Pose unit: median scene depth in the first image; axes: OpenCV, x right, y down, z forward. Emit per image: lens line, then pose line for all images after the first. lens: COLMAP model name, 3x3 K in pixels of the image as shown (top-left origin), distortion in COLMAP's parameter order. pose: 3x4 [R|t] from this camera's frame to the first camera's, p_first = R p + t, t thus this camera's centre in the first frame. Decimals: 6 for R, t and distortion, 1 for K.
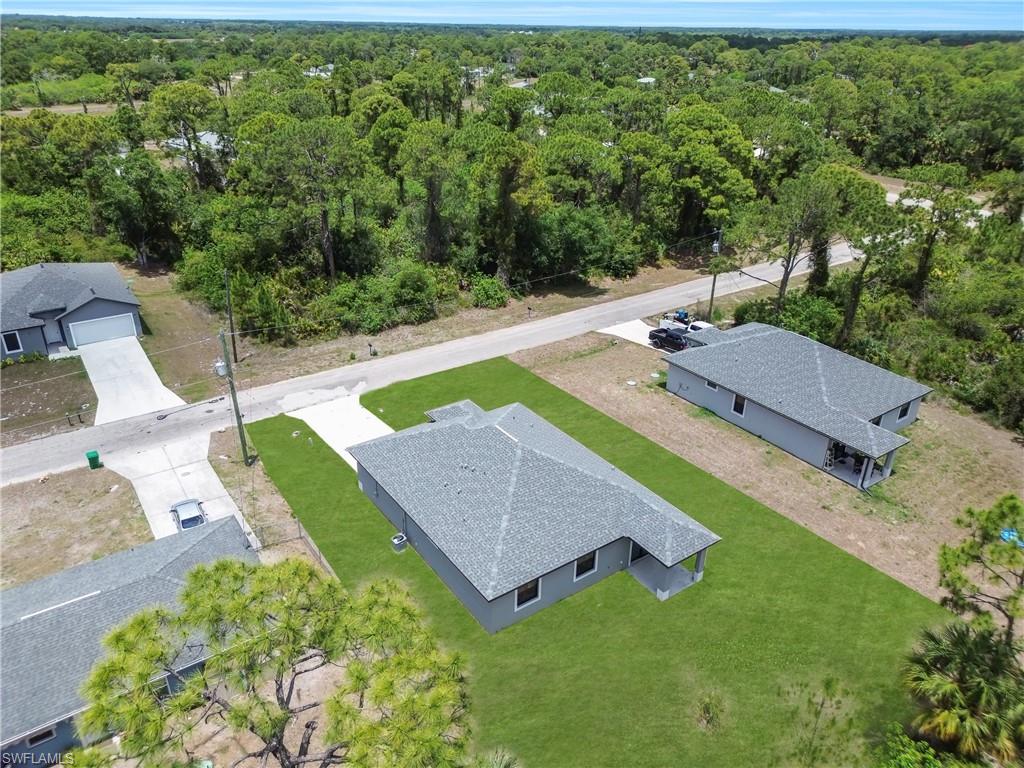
lens RADIAL K [[717.1, 0, 512.0], [0, 717.1, 384.0], [0, 0, 1]] dist [0.065405, -0.079838]
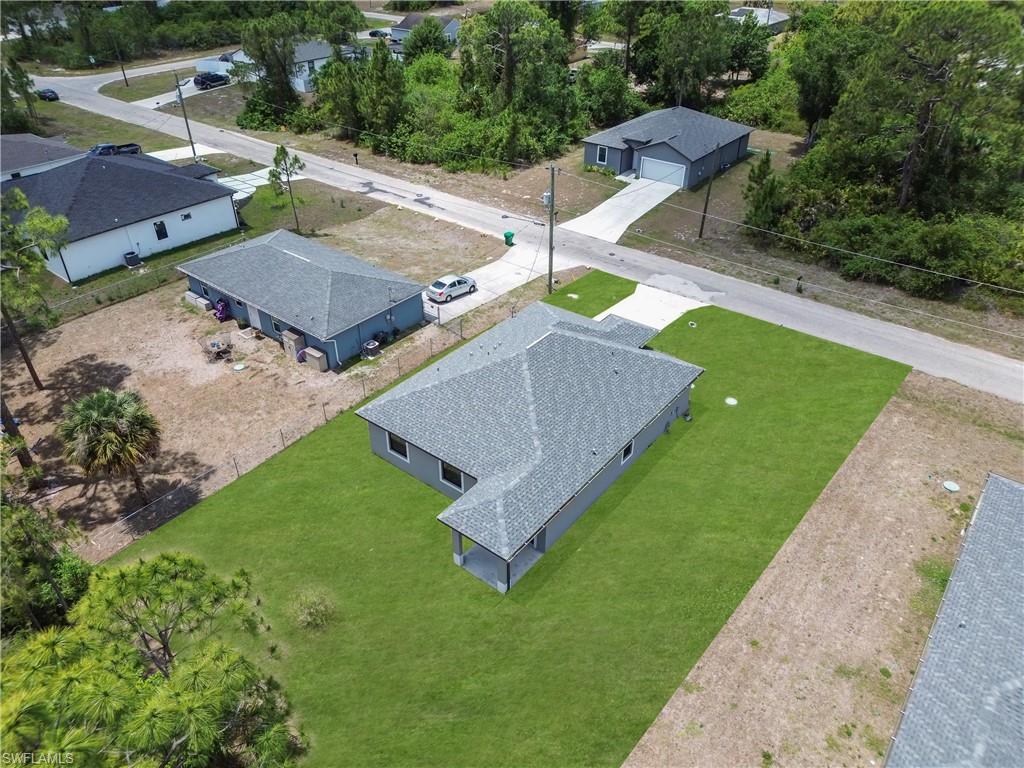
lens RADIAL K [[717.1, 0, 512.0], [0, 717.1, 384.0], [0, 0, 1]] dist [0.065405, -0.079838]
pose [[0.332309, 0.534085, -0.777383, 0.459790], [-0.429532, 0.819487, 0.379399, -0.138016], [0.839686, 0.207833, 0.501729, 0.299406]]
